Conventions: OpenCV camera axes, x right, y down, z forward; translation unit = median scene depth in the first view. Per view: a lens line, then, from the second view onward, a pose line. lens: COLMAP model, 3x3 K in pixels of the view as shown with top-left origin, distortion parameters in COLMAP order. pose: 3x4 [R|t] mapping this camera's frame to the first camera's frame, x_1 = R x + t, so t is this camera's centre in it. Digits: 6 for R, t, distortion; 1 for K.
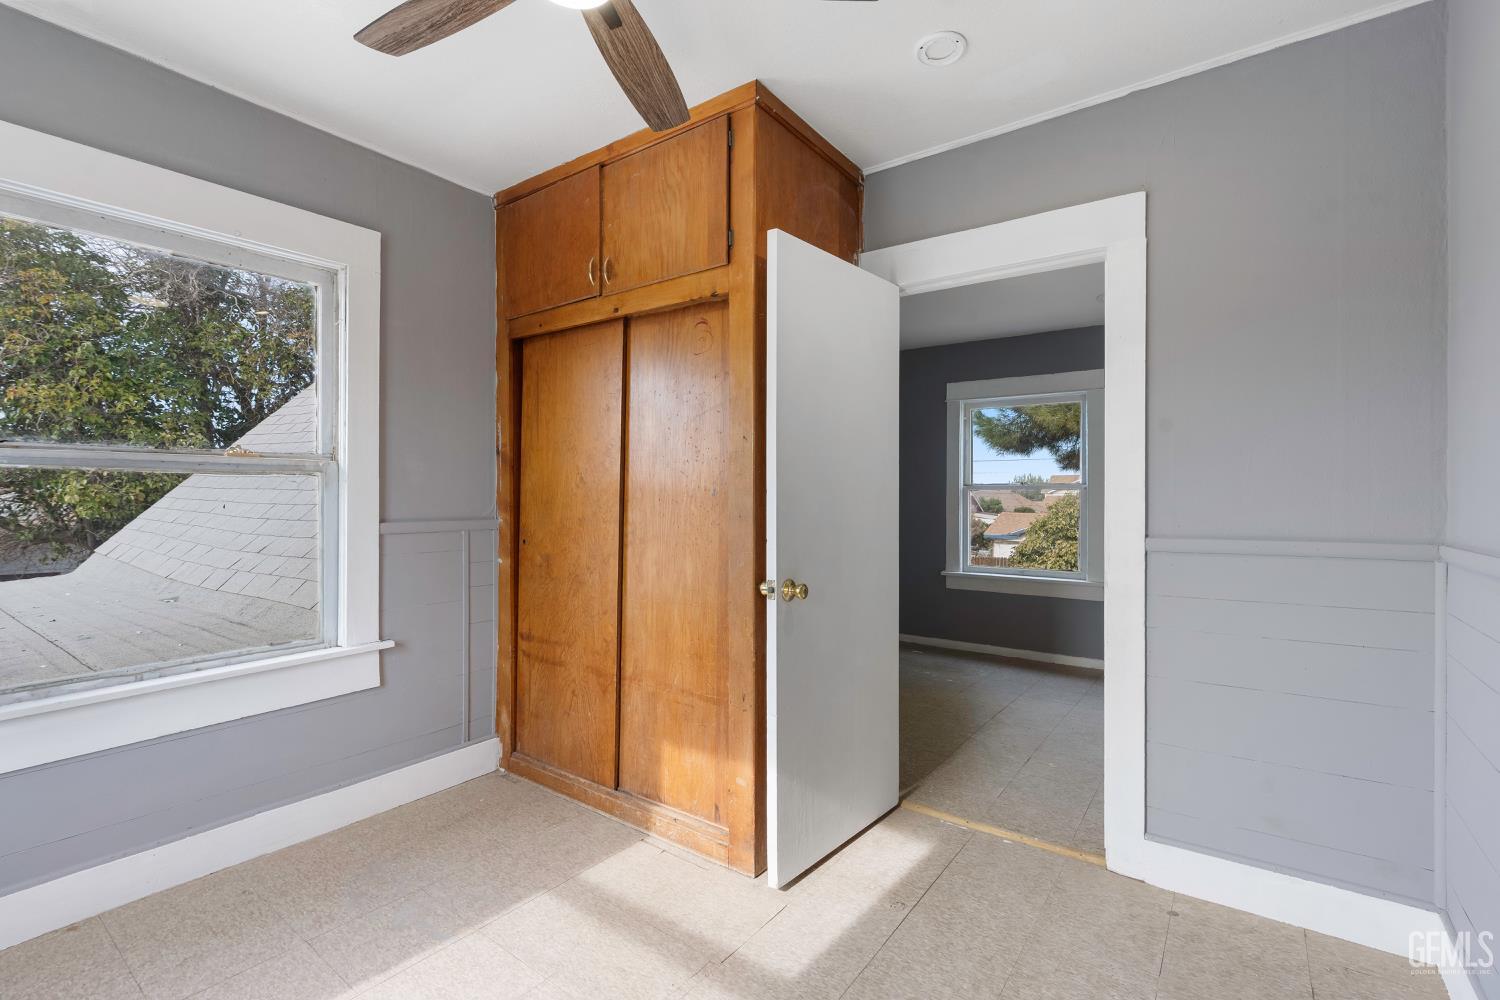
lens RADIAL K [[668.7, 0, 754.5], [0, 668.7, 500.4], [0, 0, 1]] dist [-0.013627, 0.004297]
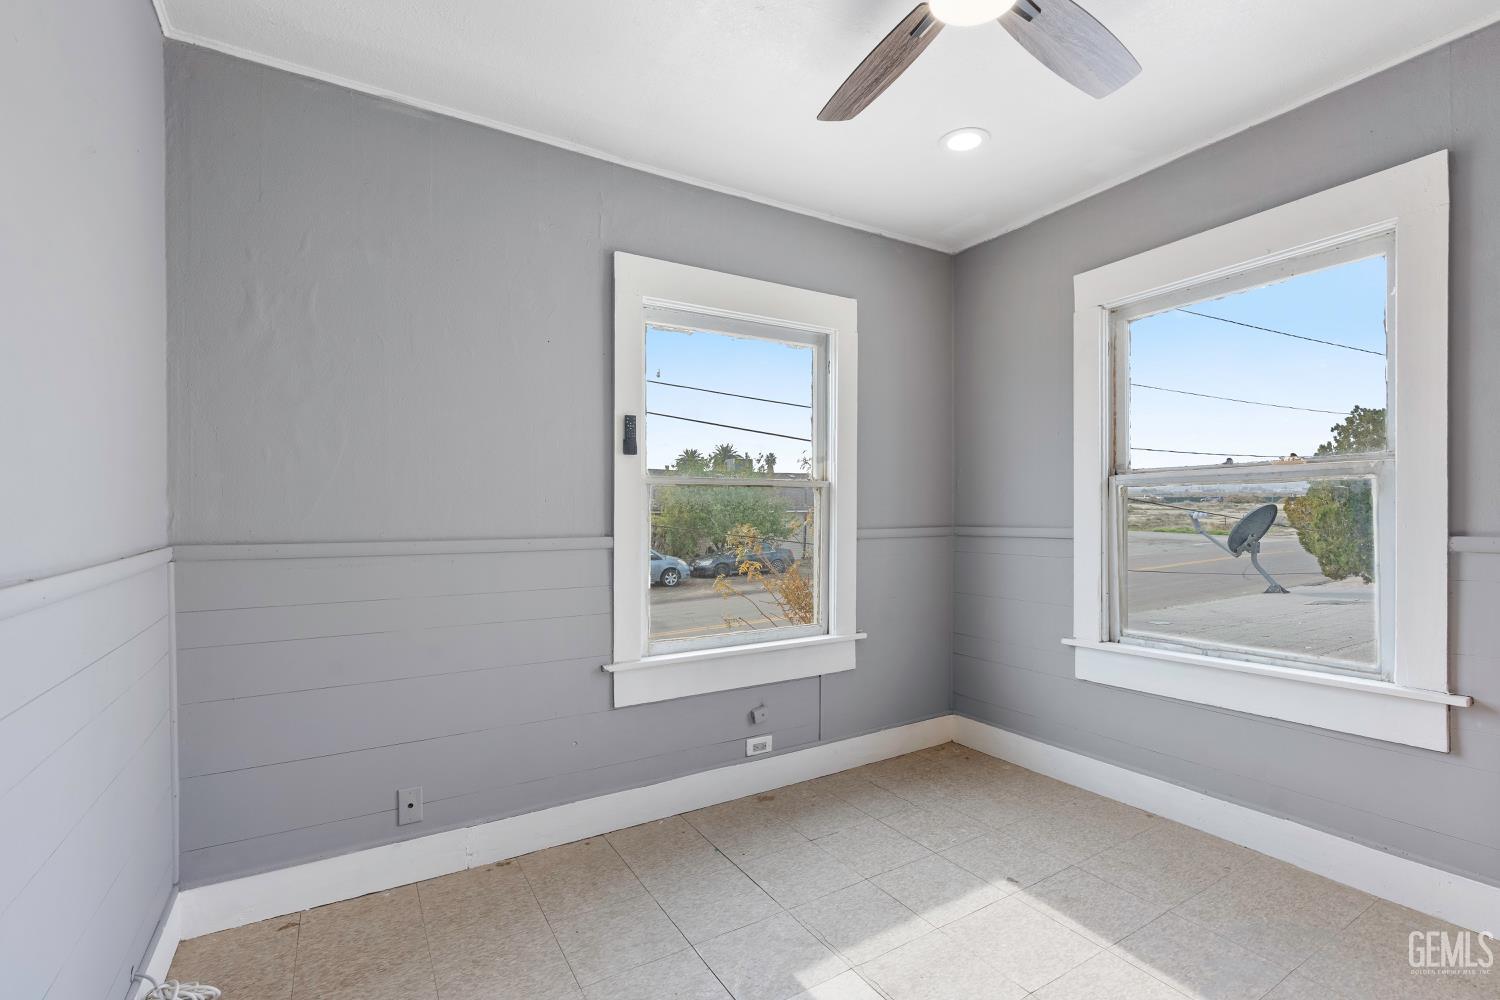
lens RADIAL K [[668.7, 0, 751.3], [0, 668.7, 508.7], [0, 0, 1]] dist [-0.013627, 0.004297]
pose [[-0.383367, -0.000575, -0.923596, 0.493157], [0.009884, 0.999940, -0.004726, -0.001650], [0.923543, -0.010941, -0.383338, 0.645703]]
